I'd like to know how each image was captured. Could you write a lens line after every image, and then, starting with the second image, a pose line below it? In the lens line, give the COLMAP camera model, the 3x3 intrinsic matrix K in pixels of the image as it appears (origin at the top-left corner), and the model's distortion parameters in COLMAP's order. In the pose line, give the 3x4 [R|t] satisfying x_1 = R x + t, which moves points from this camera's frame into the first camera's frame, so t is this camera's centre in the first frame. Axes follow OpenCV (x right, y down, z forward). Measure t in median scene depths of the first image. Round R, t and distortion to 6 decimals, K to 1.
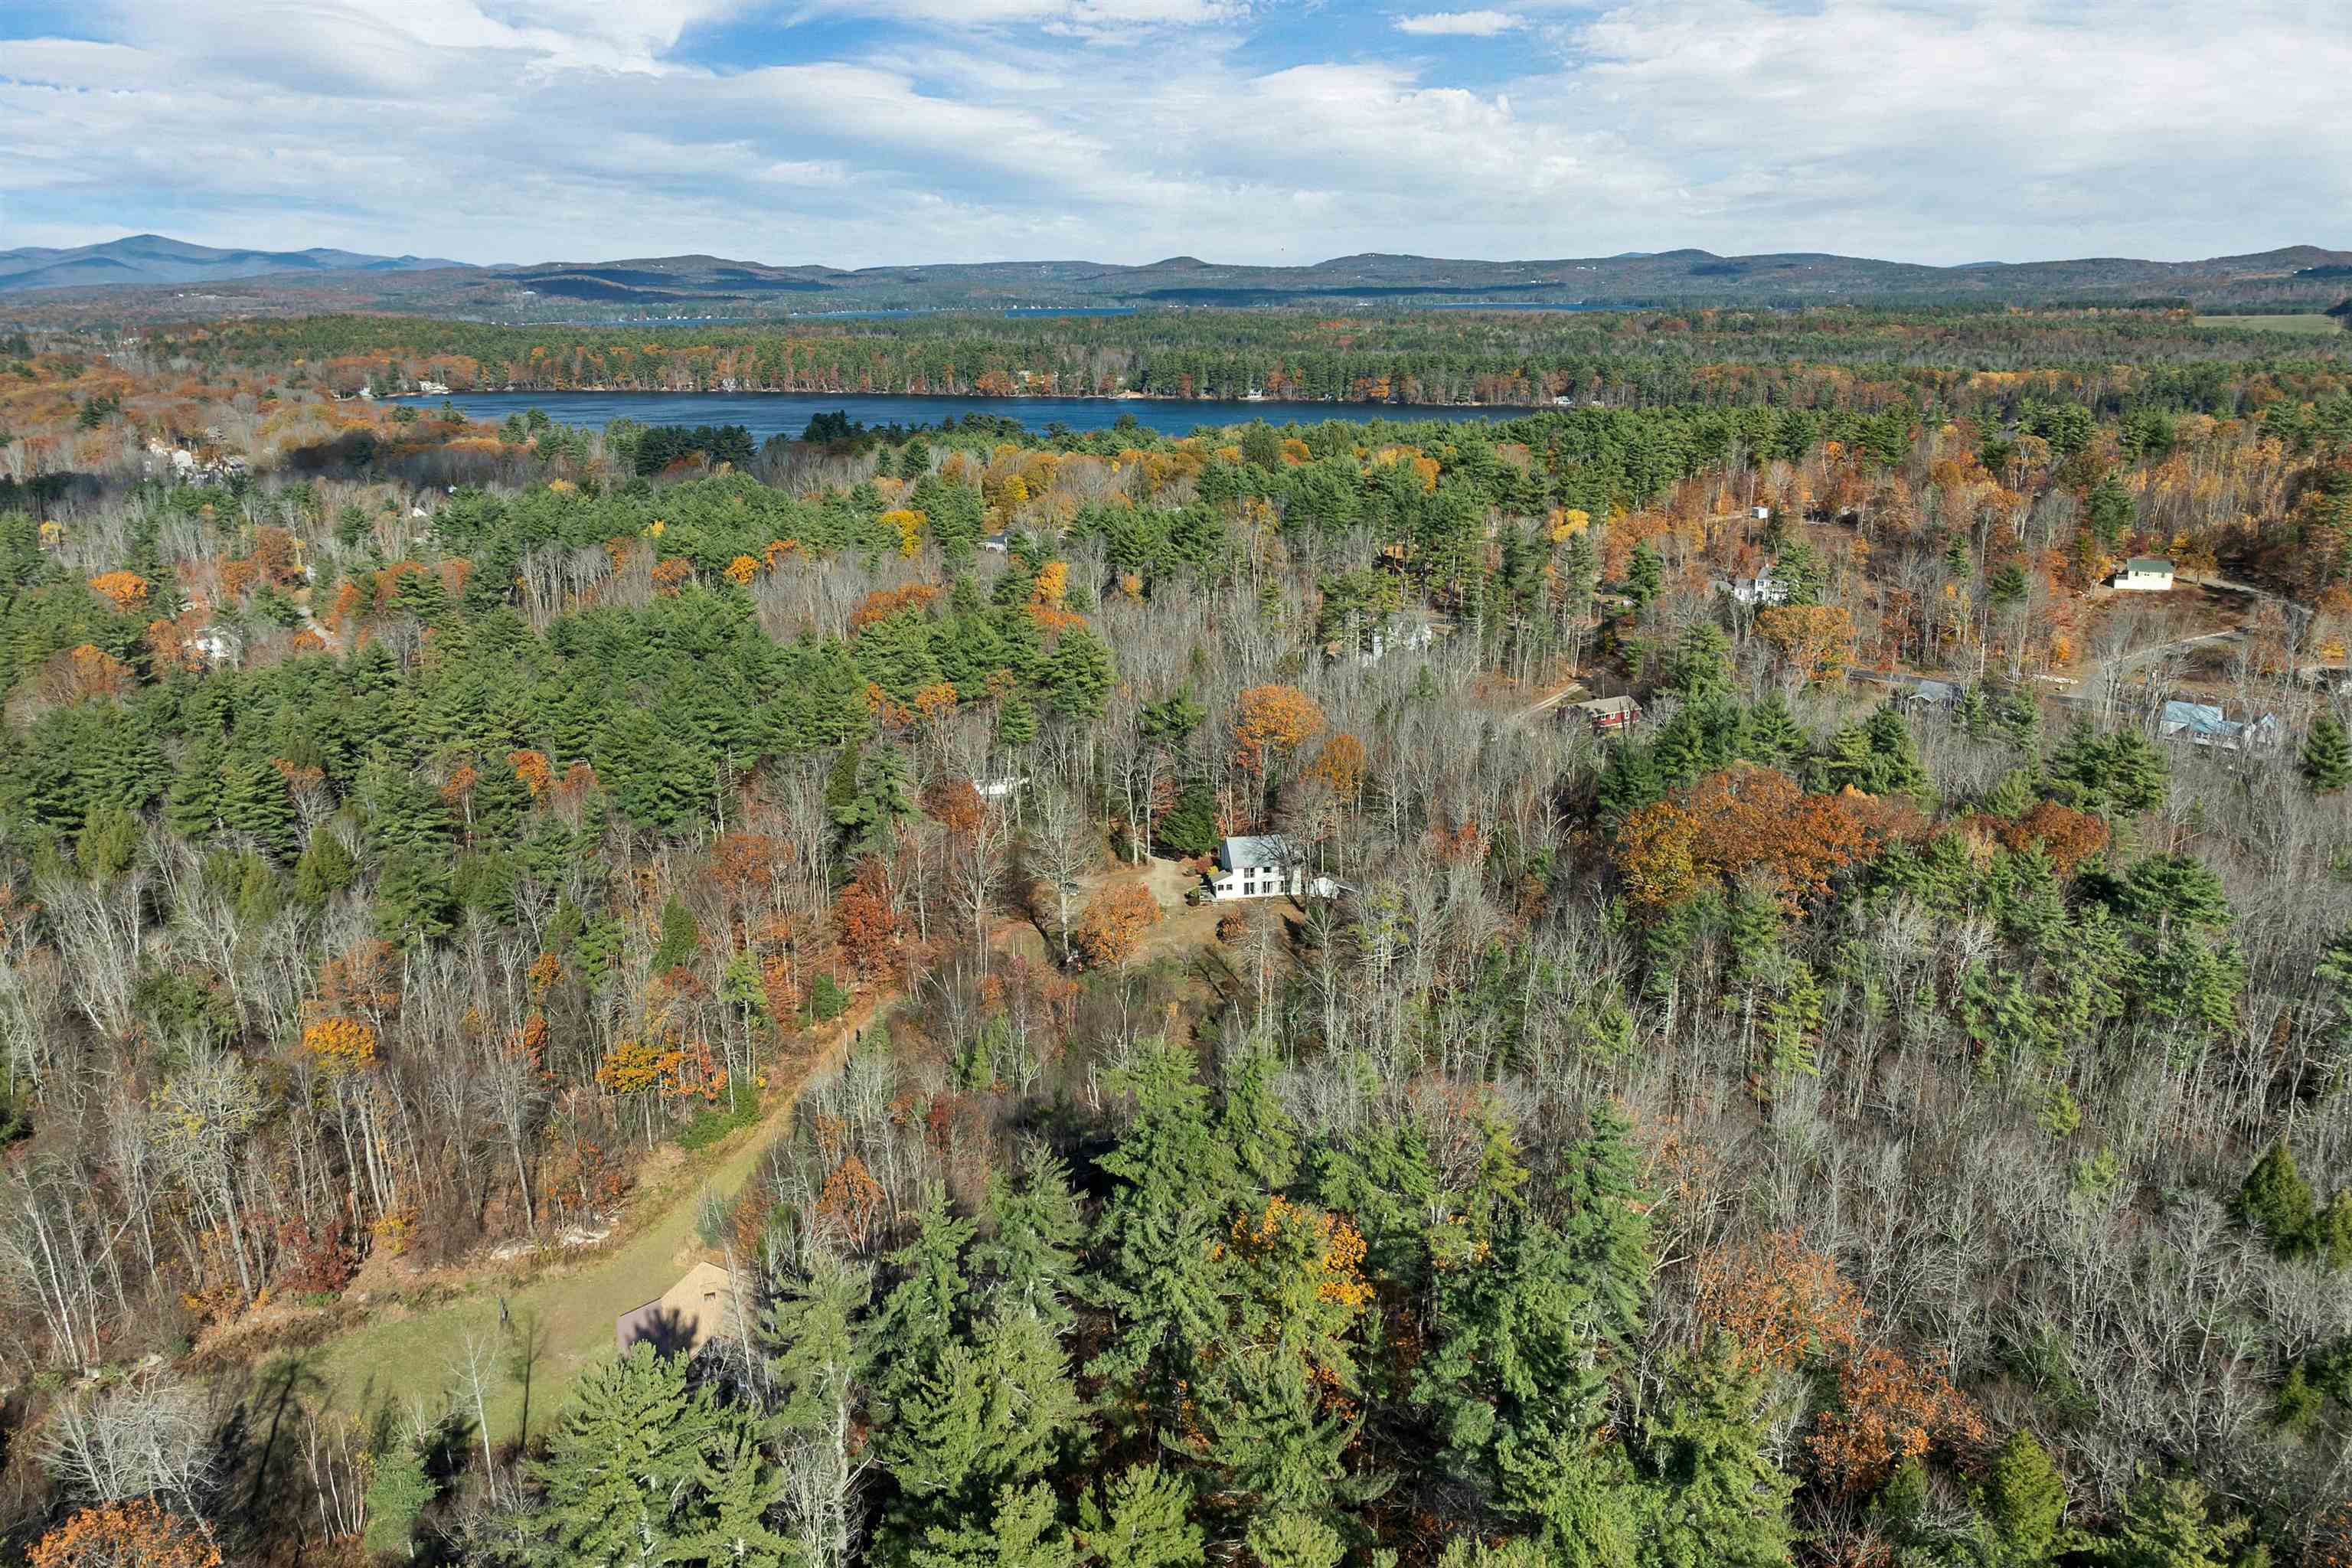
lens RADIAL K [[1734.7, 0, 1181.4], [0, 1734.7, 754.9], [0, 0, 1]] dist [-0.031684, -0.000602]
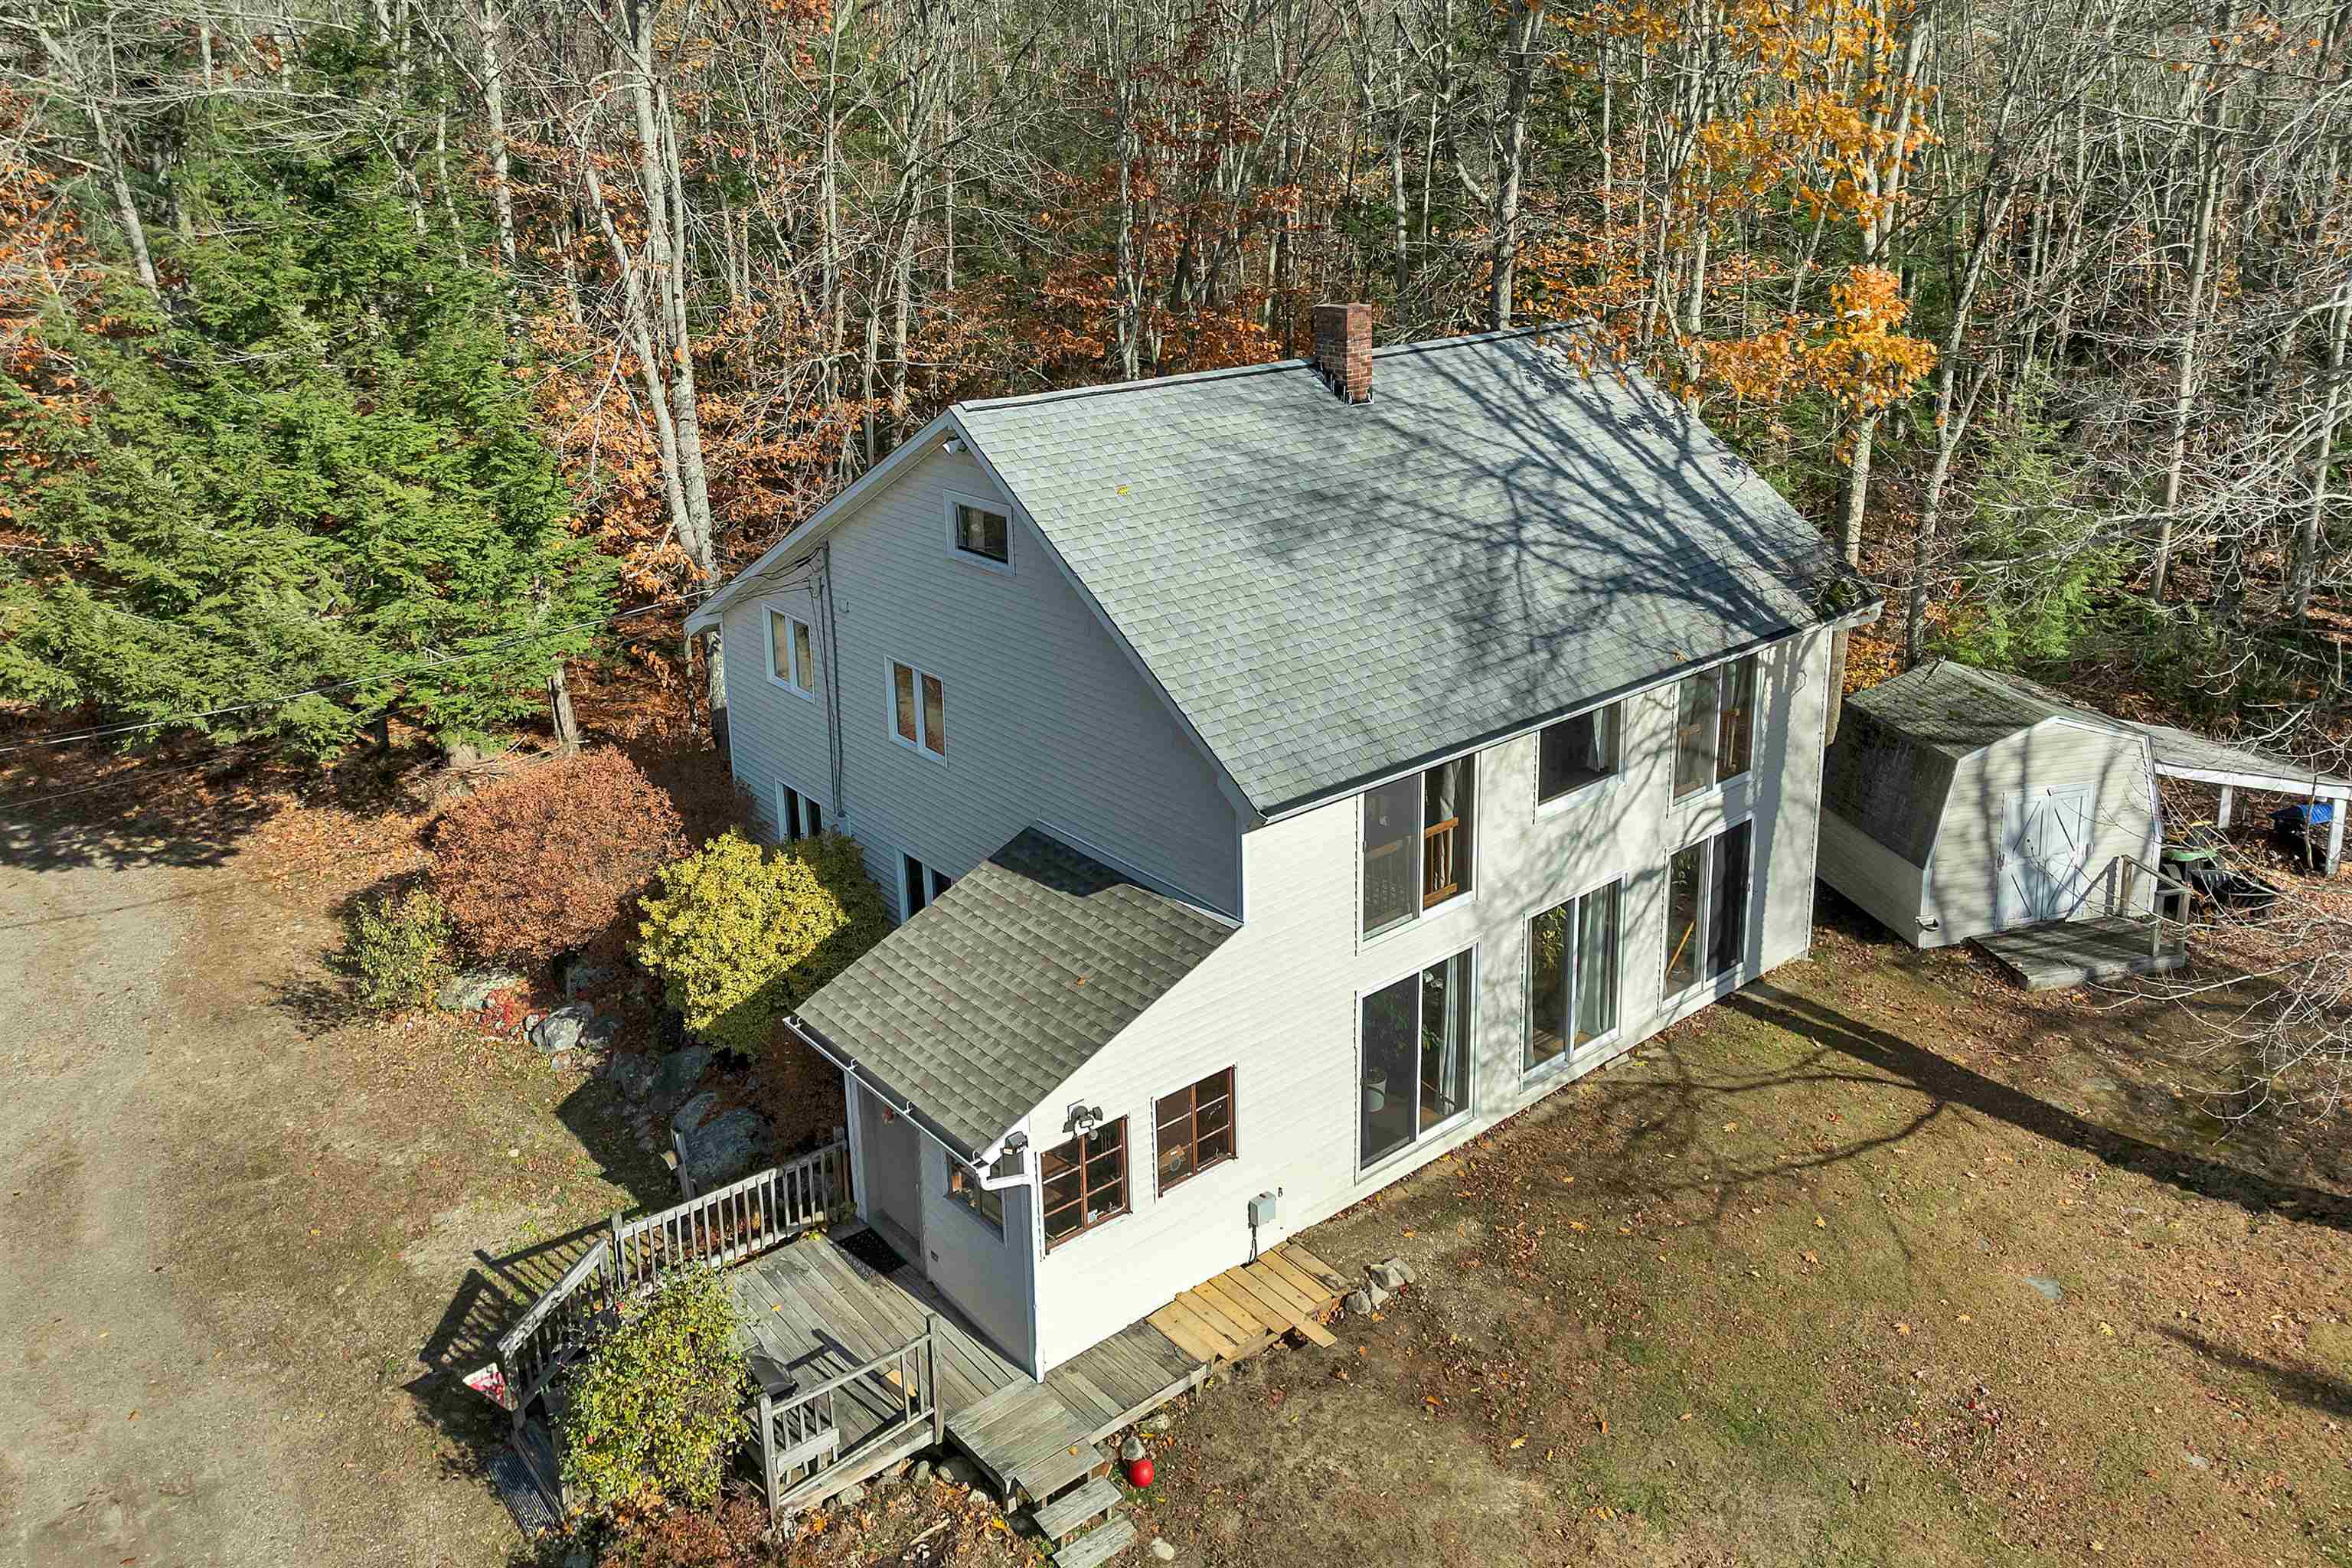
lens RADIAL K [[1776.1, 0, 1189.8], [0, 1776.1, 543.0], [0, 0, 1]] dist [-0.025461, -0.002793]
pose [[0.849173, -0.133235, 0.511032, -0.003269], [0.151605, 0.988424, 0.005780, 0.054208], [-0.505887, 0.072567, 0.859542, 0.940598]]
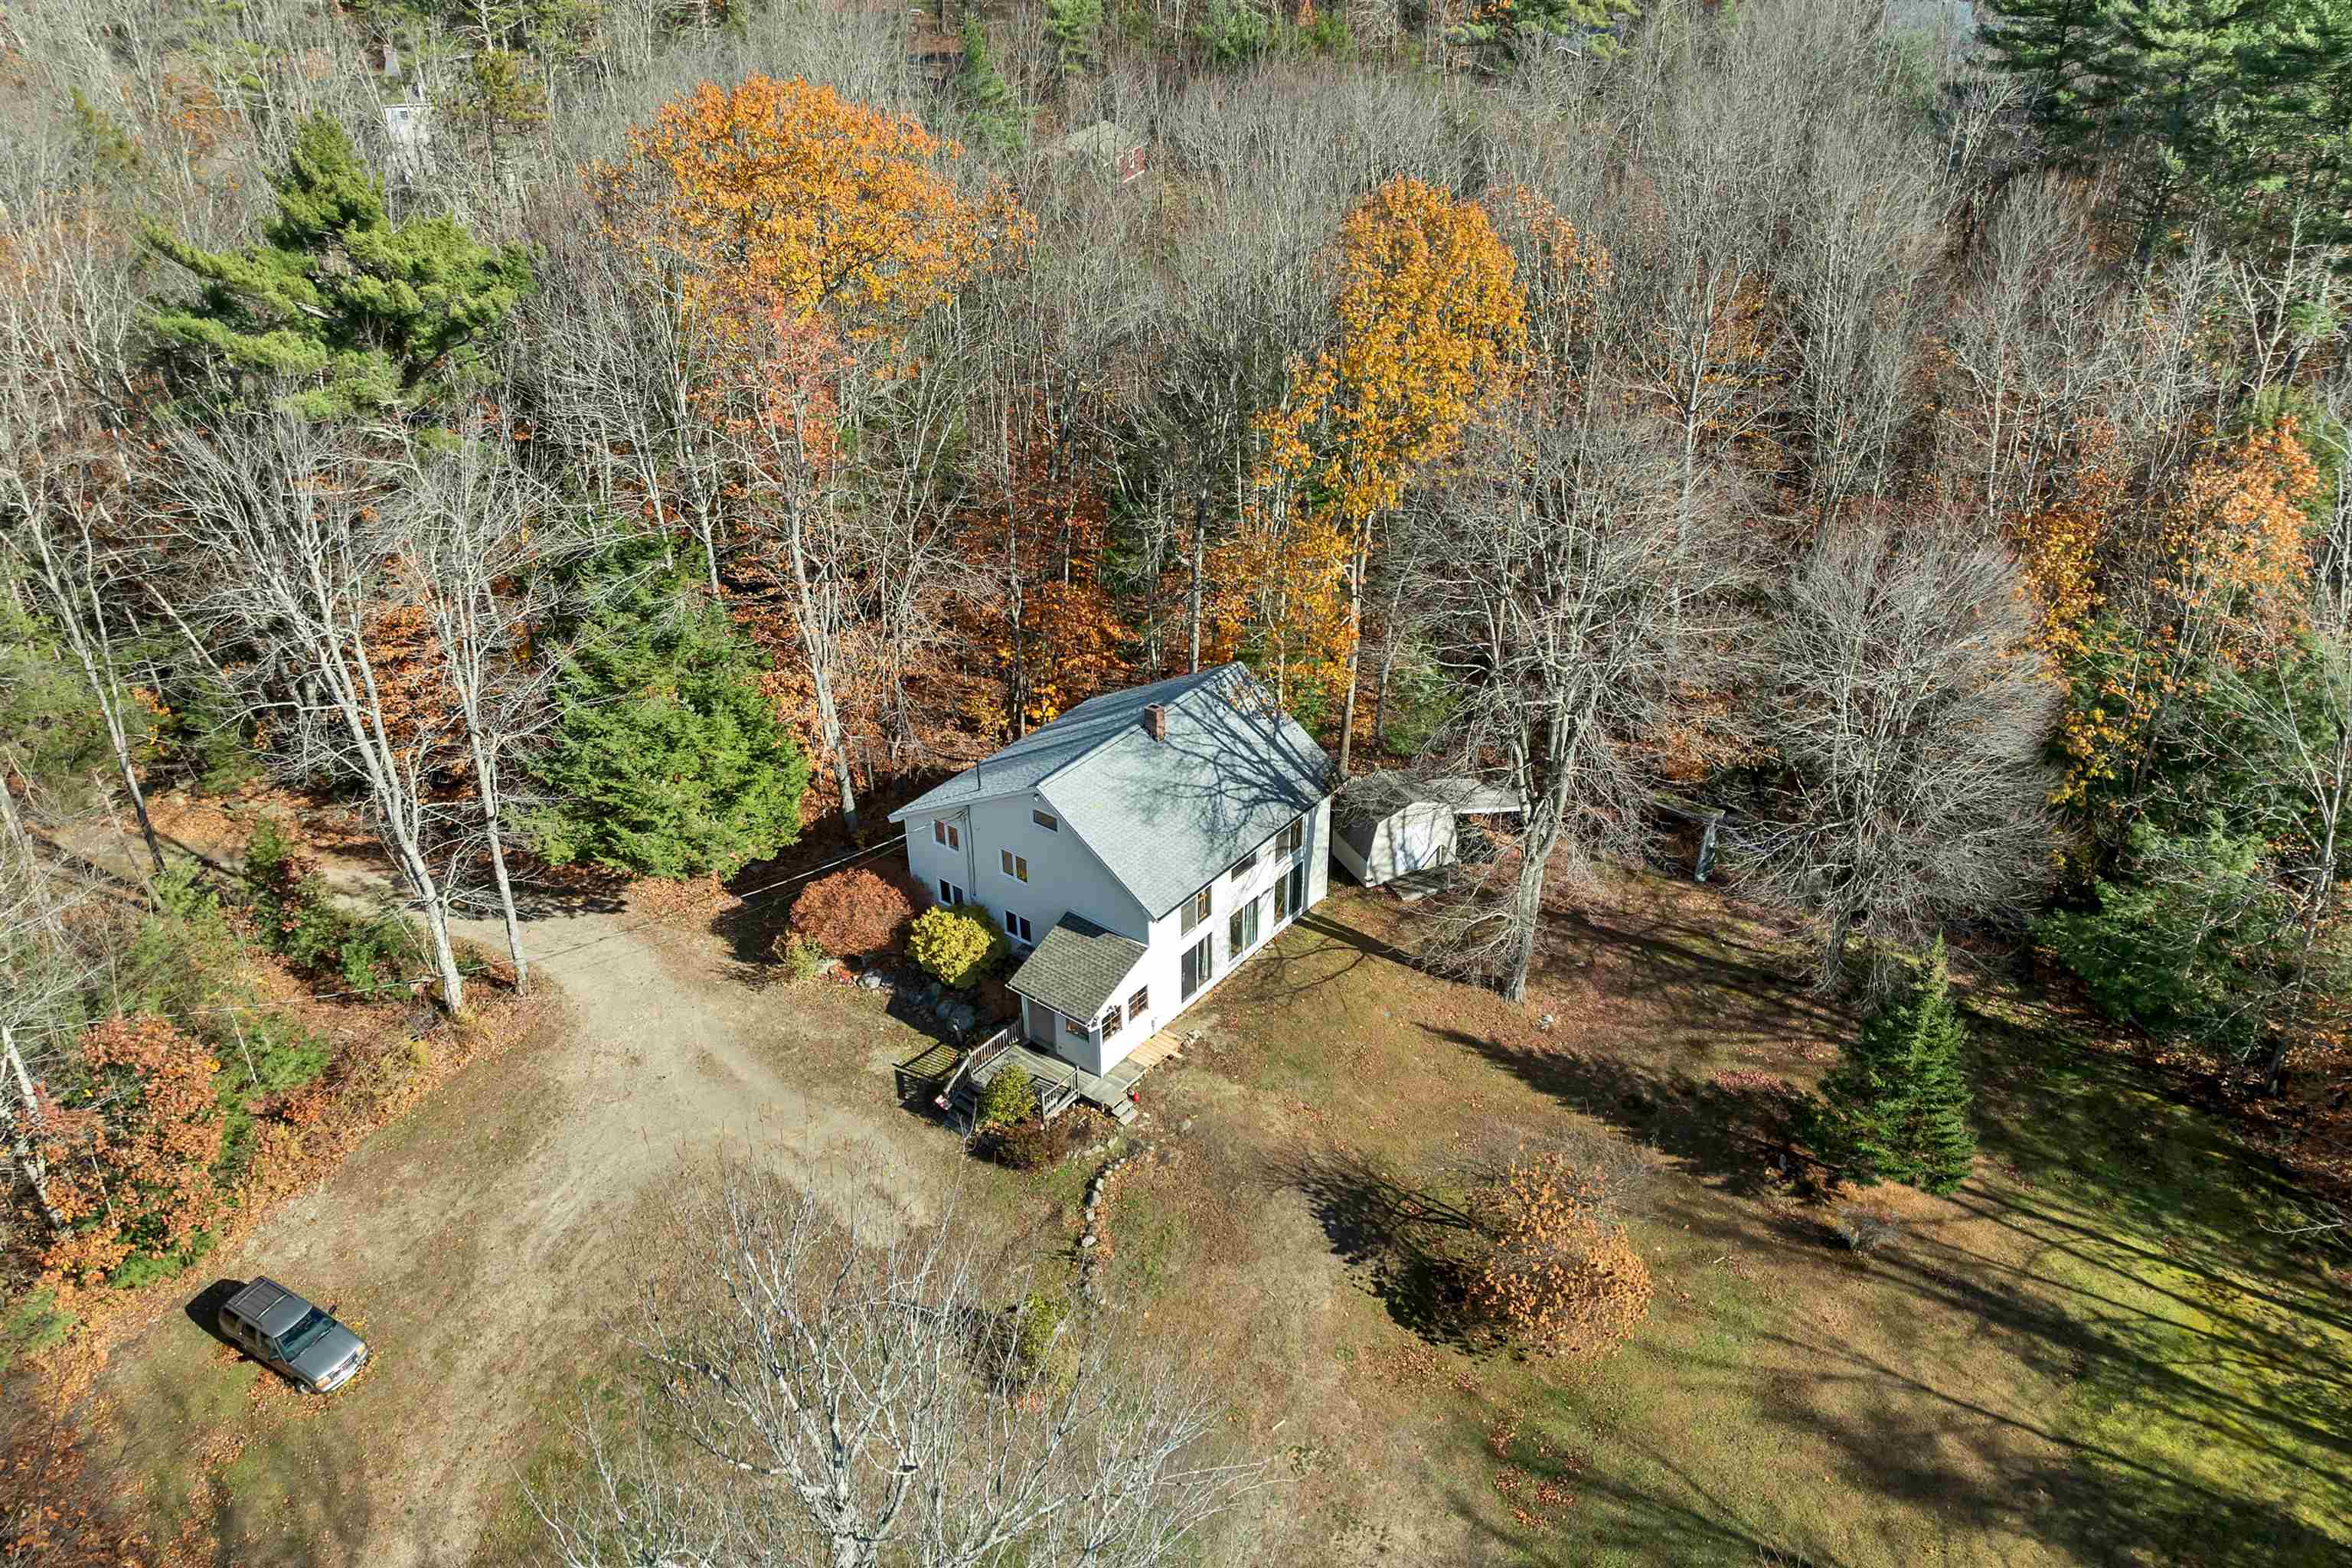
lens RADIAL K [[1677.2, 0, 1179.0], [0, 1677.2, 854.4], [0, 0, 1]] dist [-0.006570, -0.000593]
pose [[0.721299, -0.383054, 0.577060, -0.082205], [0.186546, 0.909803, 0.370756, -0.017367], [-0.667030, -0.159777, 0.727696, 0.846039]]
